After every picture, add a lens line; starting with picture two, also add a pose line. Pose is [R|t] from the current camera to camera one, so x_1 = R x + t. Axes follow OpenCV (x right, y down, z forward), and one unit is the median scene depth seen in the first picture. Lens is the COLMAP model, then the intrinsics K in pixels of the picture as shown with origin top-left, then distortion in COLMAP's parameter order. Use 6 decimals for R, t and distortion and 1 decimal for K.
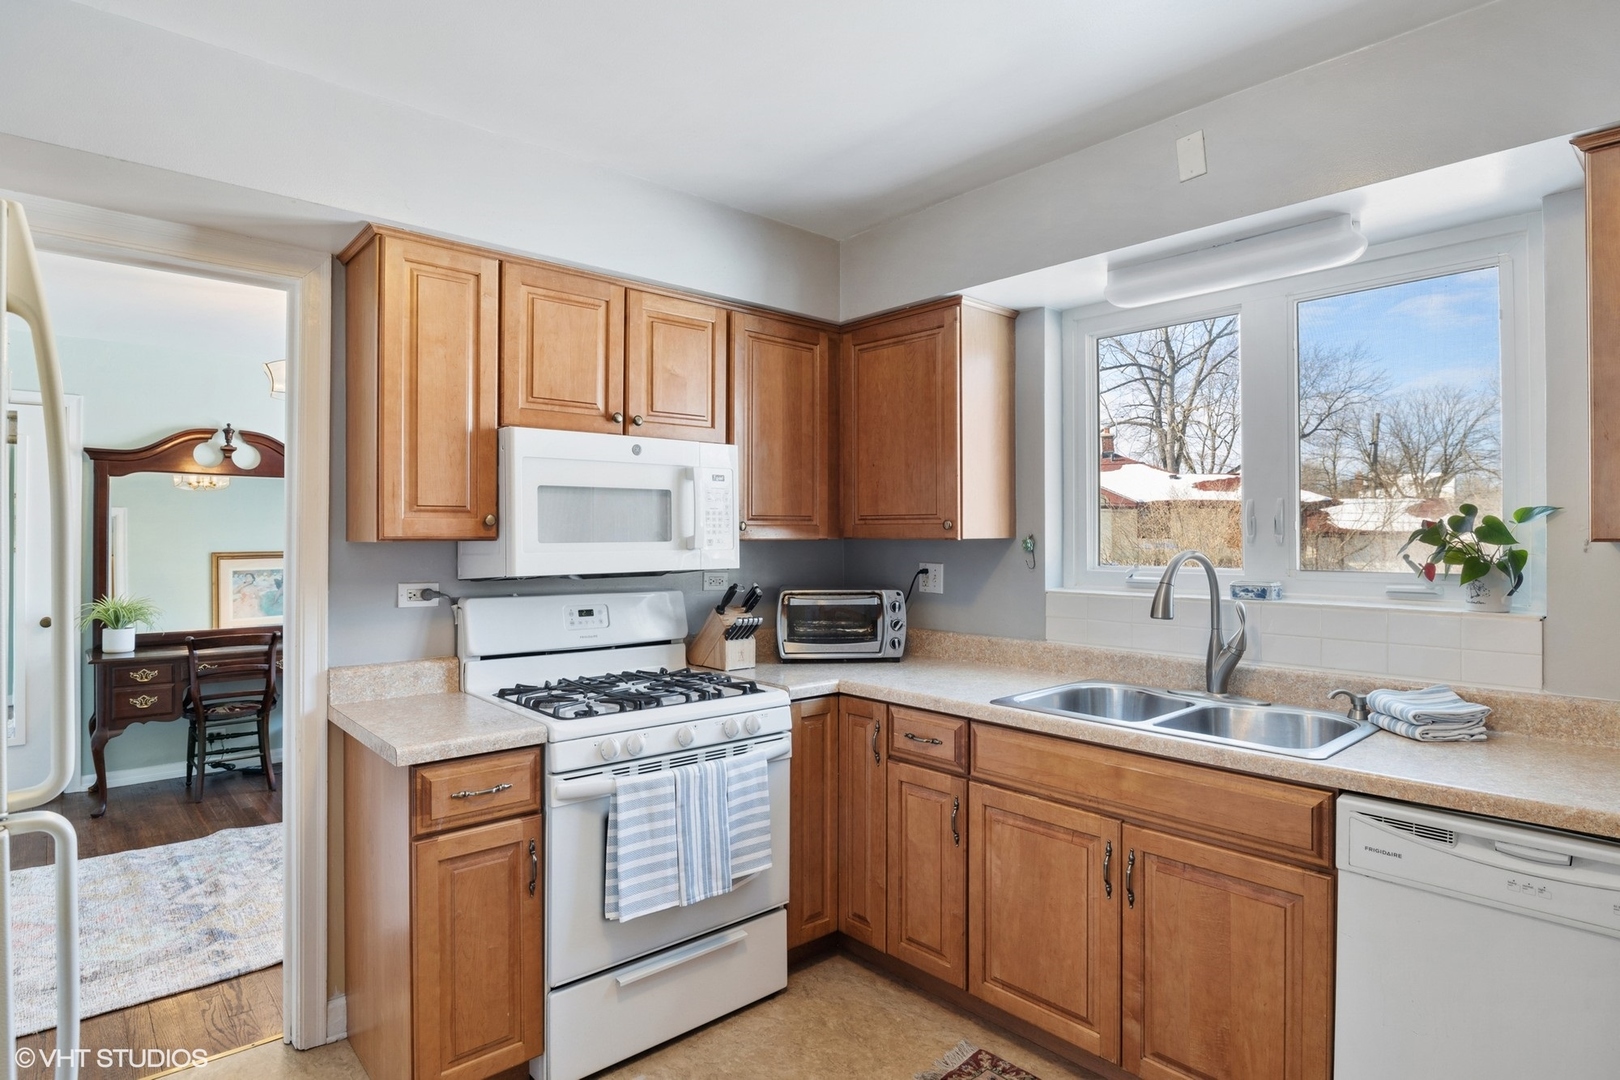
lens RADIAL K [[850.0, 0, 815.9], [0, 850.0, 524.6], [0, 0, 1]] dist [-0.023917, -0.000497]
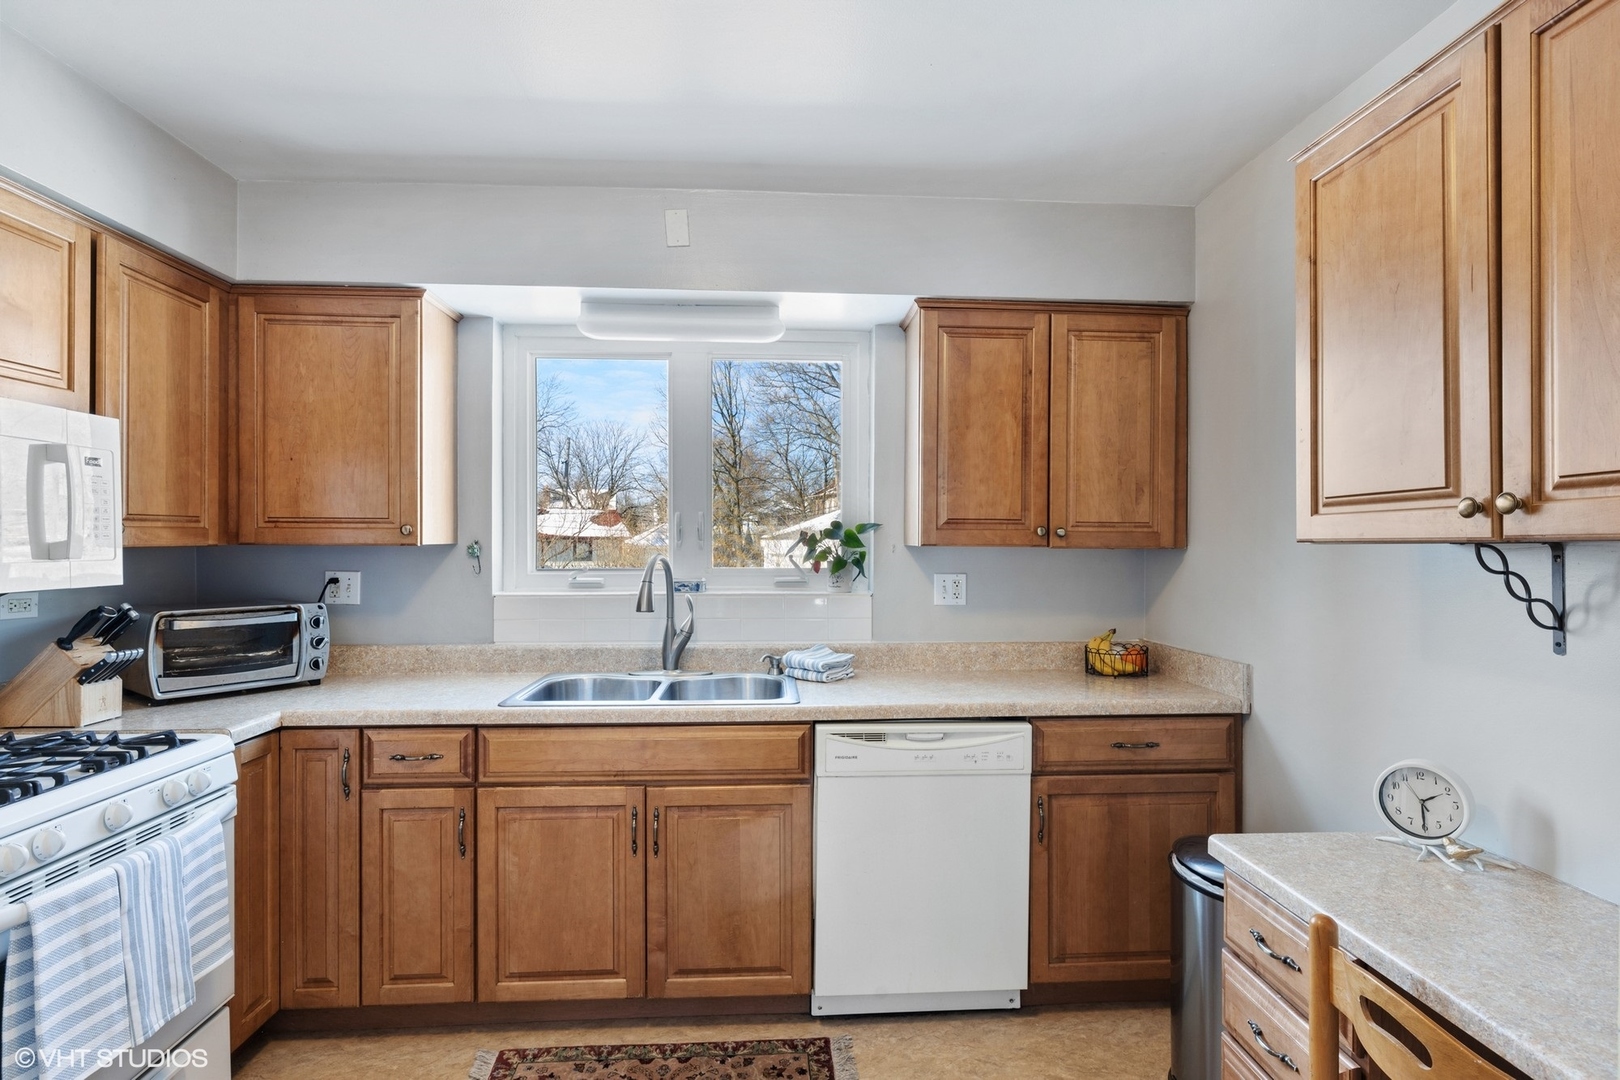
lens RADIAL K [[815.6, 0, 810.0], [0, 815.6, 540.0], [0, 0, 1]] dist [0.002012, 0.000354]
pose [[0.634557, 0.001976, 0.772873, -0.274094], [-0.012117, 0.999899, 0.007392, -0.000553], [-0.772781, -0.014055, 0.634517, 0.083631]]
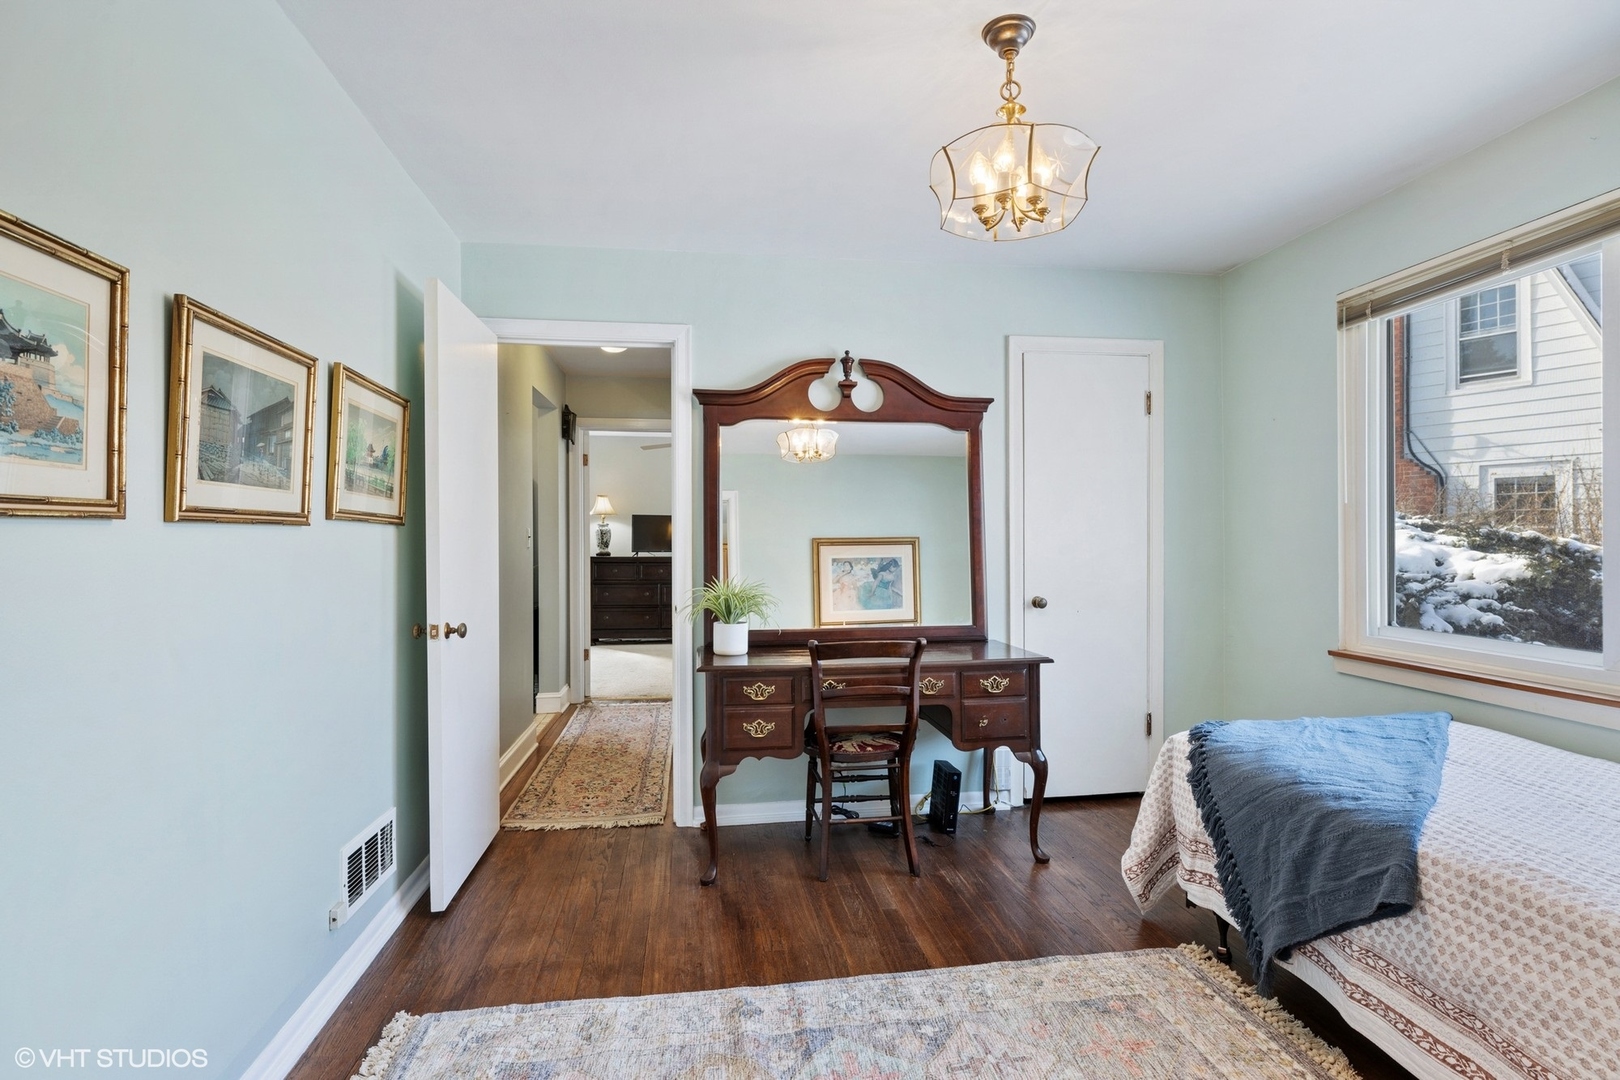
lens RADIAL K [[829.7, 0, 843.6], [0, 829.7, 545.3], [0, 0, 1]] dist [-0.000512, -0.000490]
pose [[0.845139, 0.002607, -0.534540, -0.569225], [0.008781, 0.999785, 0.018760, 0.068113], [0.534474, -0.020548, 0.844935, 0.691028]]
